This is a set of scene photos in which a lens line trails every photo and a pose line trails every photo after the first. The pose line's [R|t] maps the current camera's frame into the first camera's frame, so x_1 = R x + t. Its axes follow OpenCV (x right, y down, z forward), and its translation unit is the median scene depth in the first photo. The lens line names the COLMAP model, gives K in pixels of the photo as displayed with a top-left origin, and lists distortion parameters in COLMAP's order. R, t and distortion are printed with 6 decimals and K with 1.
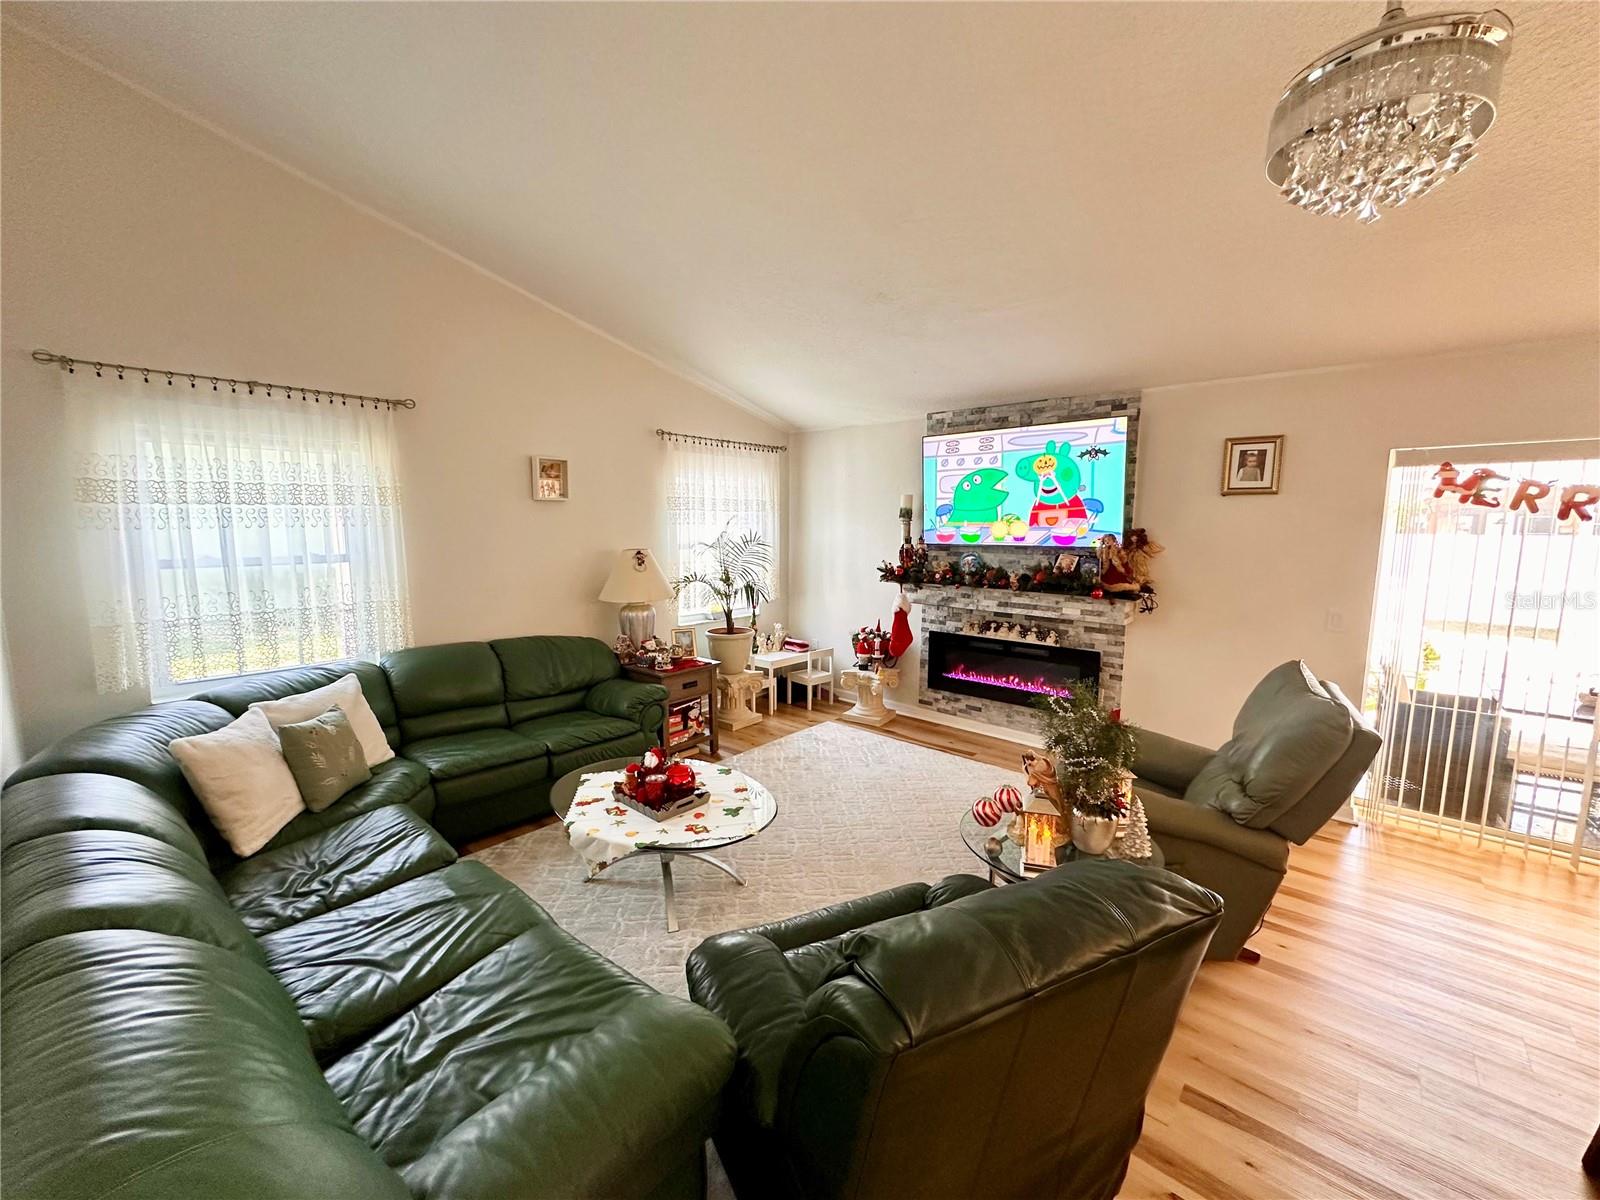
lens RADIAL K [[638.4, 0, 800.9], [0, 638.4, 596.4], [0, 0, 1]] dist [-0.002749, 0.000590]
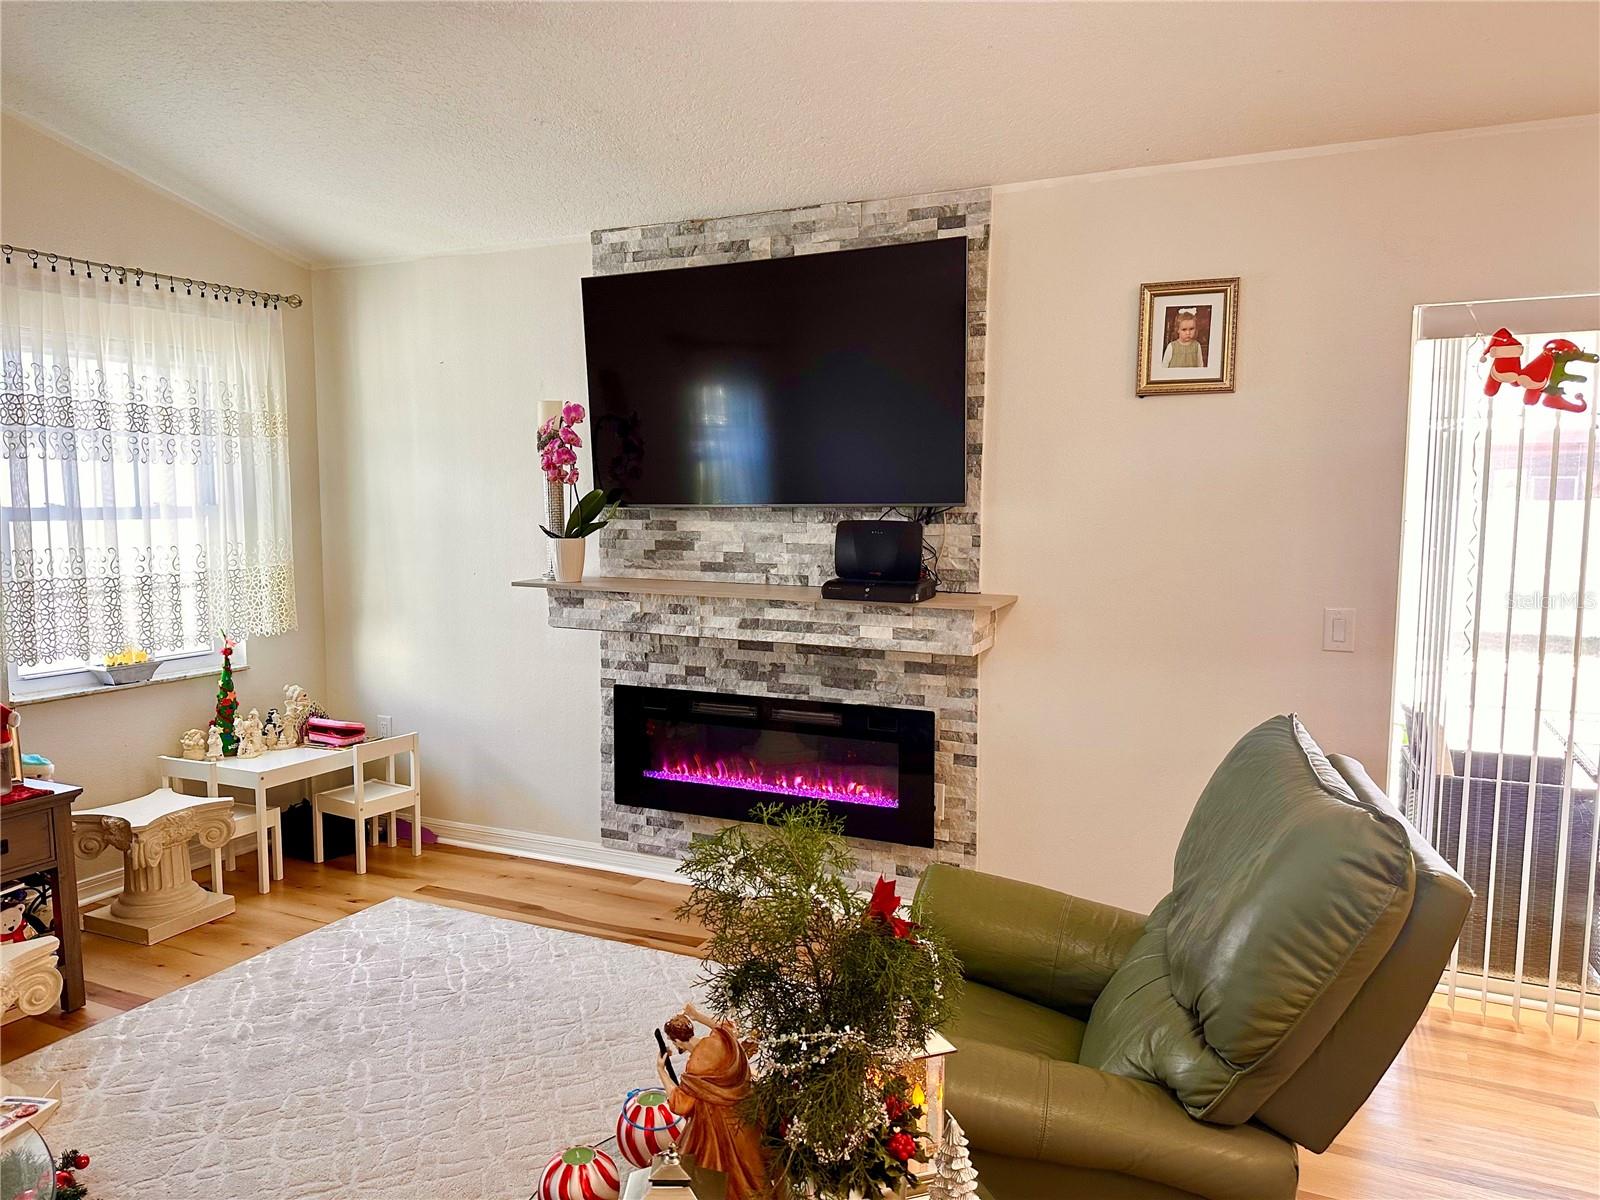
lens RADIAL K [[1115.5, 0, 794.9], [0, 1115.5, 611.9], [0, 0, 1]] dist [0.034294, -0.026127]
pose [[0.962248, -0.031047, 0.270398, 0.126001], [0.034363, 0.999381, -0.007534, 0.011367], [-0.269997, 0.016541, 0.962719, 0.181253]]
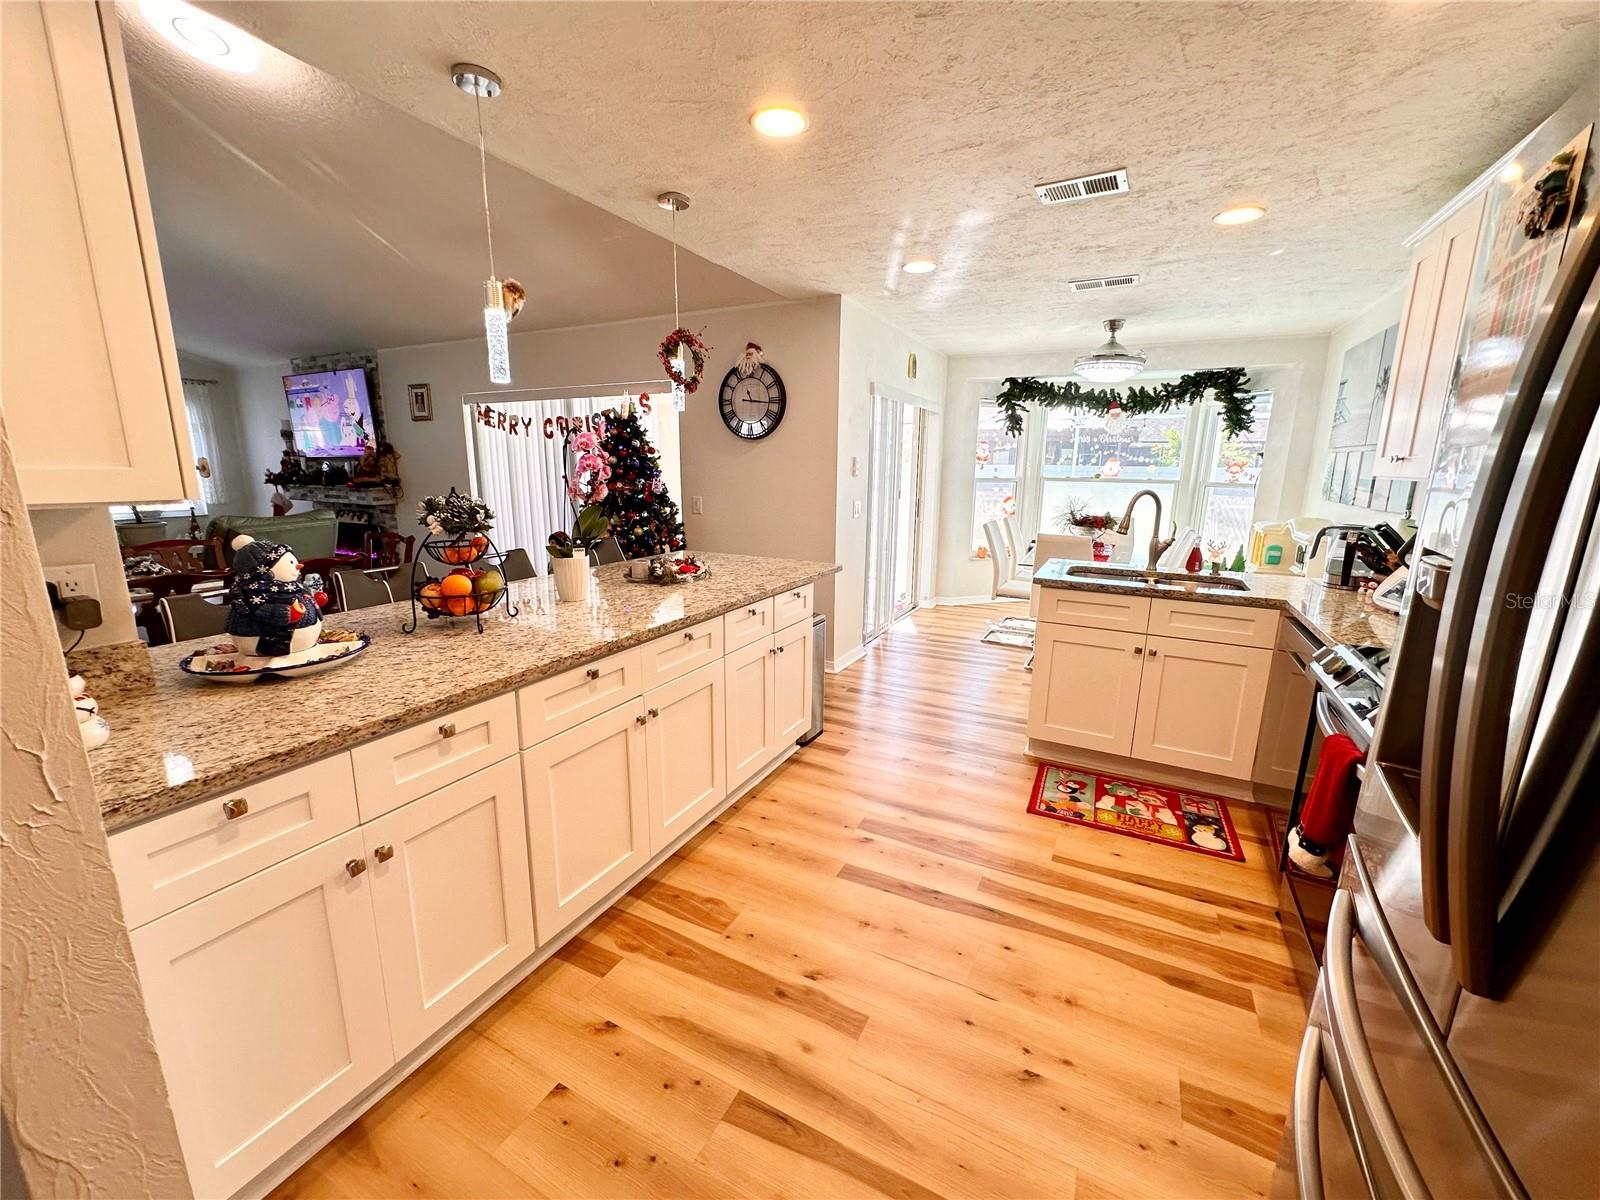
lens RADIAL K [[638.4, 0, 801.9], [0, 638.4, 598.2], [0, 0, 1]] dist [-0.002749, 0.000590]
pose [[0.969344, -0.047695, 0.241032, 1.050382], [0.025485, 0.995204, 0.094439, 0.140220], [-0.244381, -0.085401, 0.965911, -0.729463]]
